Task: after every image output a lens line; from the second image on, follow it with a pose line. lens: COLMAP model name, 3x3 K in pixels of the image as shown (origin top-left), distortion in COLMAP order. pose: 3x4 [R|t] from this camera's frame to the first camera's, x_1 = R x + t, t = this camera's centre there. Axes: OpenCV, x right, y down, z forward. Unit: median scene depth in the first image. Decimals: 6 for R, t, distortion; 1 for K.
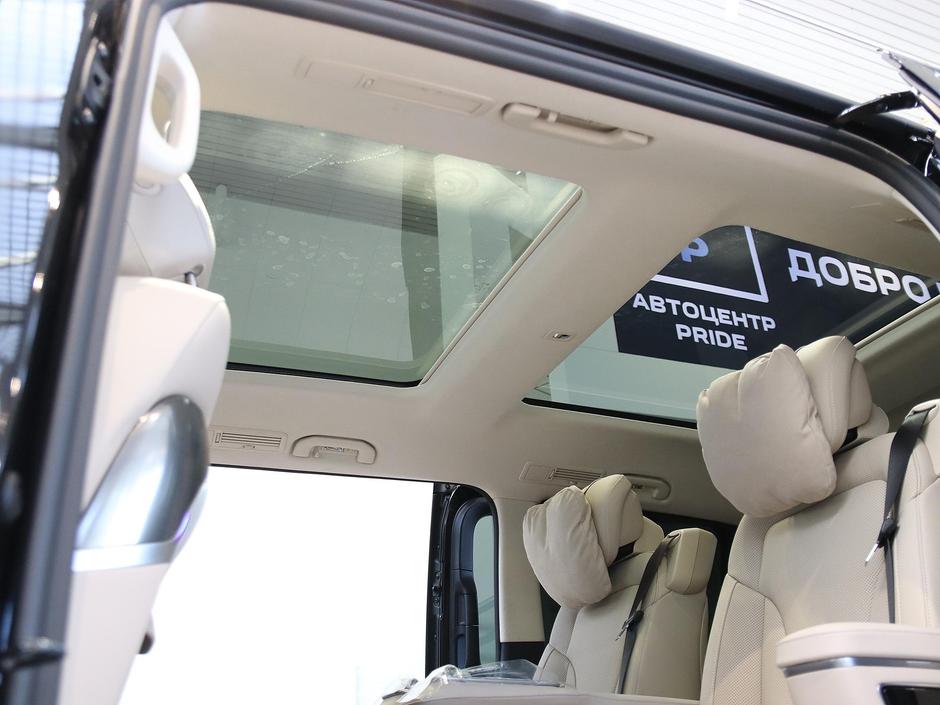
lens RADIAL K [[886.3, 0, 470.0], [0, 886.3, 352.5], [0, 0, 1]] dist [-0.066946, 0.009580]
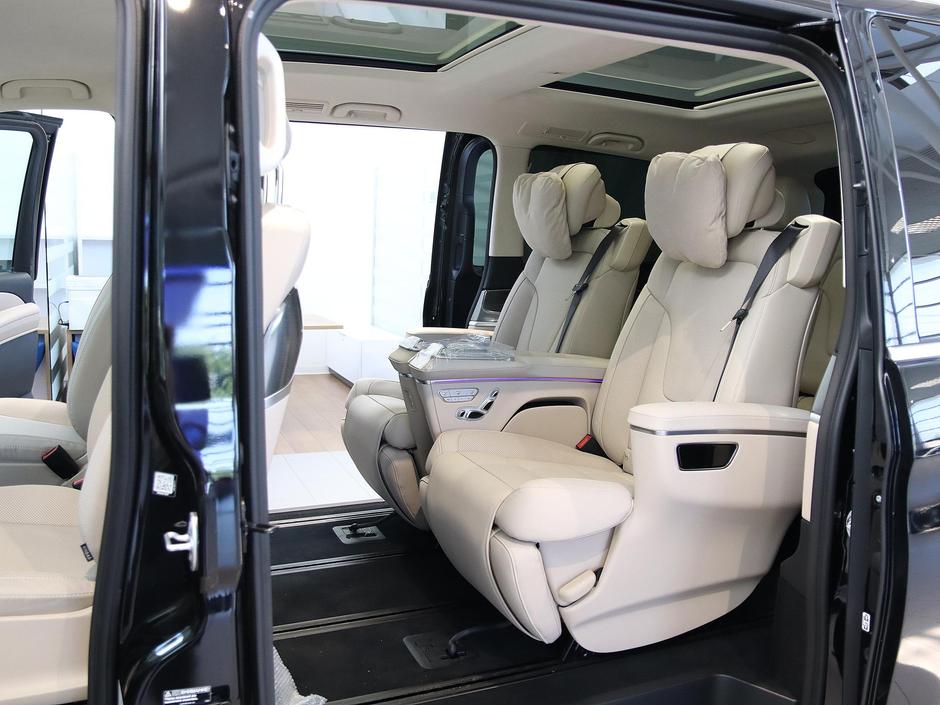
lens RADIAL K [[891.8, 0, 470.0], [0, 891.8, 352.5], [0, 0, 1]] dist [-0.096124, 0.012982]
pose [[0.995792, 0.090707, 0.013093, 0.002297], [-0.080379, 0.795769, 0.600242, -0.413430], [0.044027, -0.598768, 0.799711, -0.182769]]
